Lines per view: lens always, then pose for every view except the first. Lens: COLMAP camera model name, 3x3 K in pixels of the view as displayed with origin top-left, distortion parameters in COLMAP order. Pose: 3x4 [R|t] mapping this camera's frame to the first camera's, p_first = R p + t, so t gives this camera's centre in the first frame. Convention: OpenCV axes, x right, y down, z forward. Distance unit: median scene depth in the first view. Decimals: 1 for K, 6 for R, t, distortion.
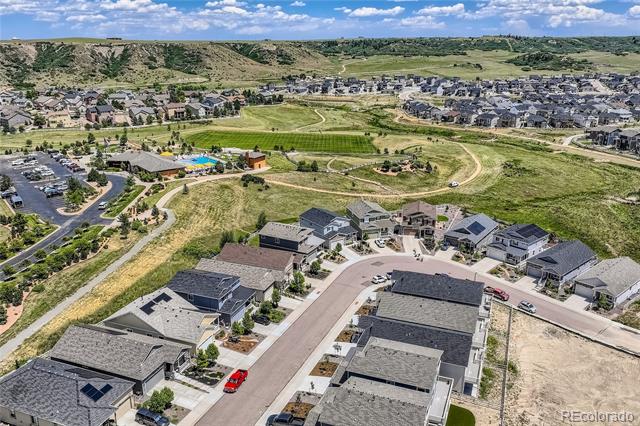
lens RADIAL K [[537.3, 0, 320.0], [0, 537.3, 213.0], [0, 0, 1]] dist [0.003000, 0.003647]
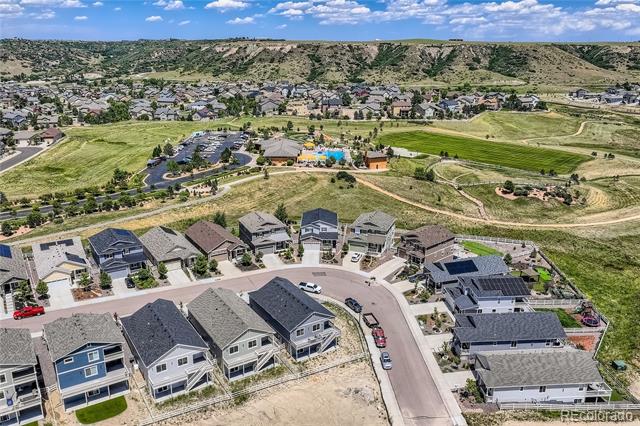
lens RADIAL K [[537.3, 0, 320.0], [0, 537.3, 213.0], [0, 0, 1]] dist [0.003000, 0.003647]
pose [[0.798184, 0.185787, -0.573049, 0.249496], [-0.187298, 0.980645, 0.057050, -0.025951], [0.572557, 0.061795, 0.817533, 0.085166]]
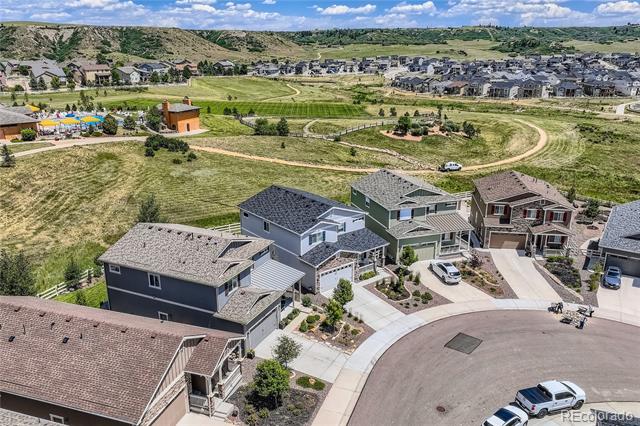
lens RADIAL K [[537.3, 0, 320.0], [0, 537.3, 213.0], [0, 0, 1]] dist [0.003000, 0.003647]
pose [[0.998908, -0.016330, 0.043785, 0.002091], [0.016298, 0.999867, 0.001102, 0.004832], [-0.043797, -0.000387, 0.999040, 0.264380]]
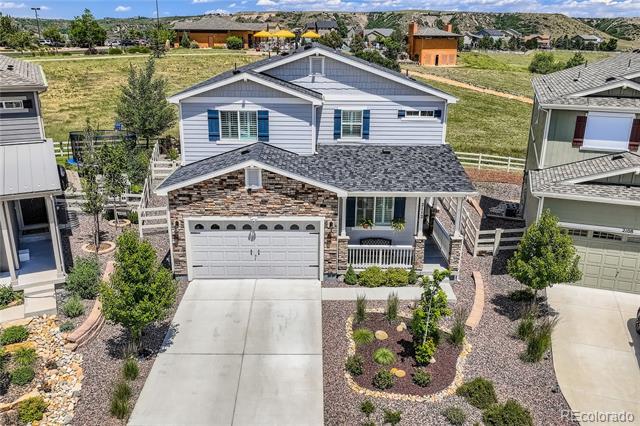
lens RADIAL K [[541.1, 0, 320.0], [0, 541.1, 213.0], [0, 0, 1]] dist [0.000801, 0.000609]
pose [[0.817086, 0.186208, -0.545617, 0.045909], [-0.183600, 0.981174, 0.059905, 0.016054], [0.546500, 0.051228, 0.835891, 0.379332]]
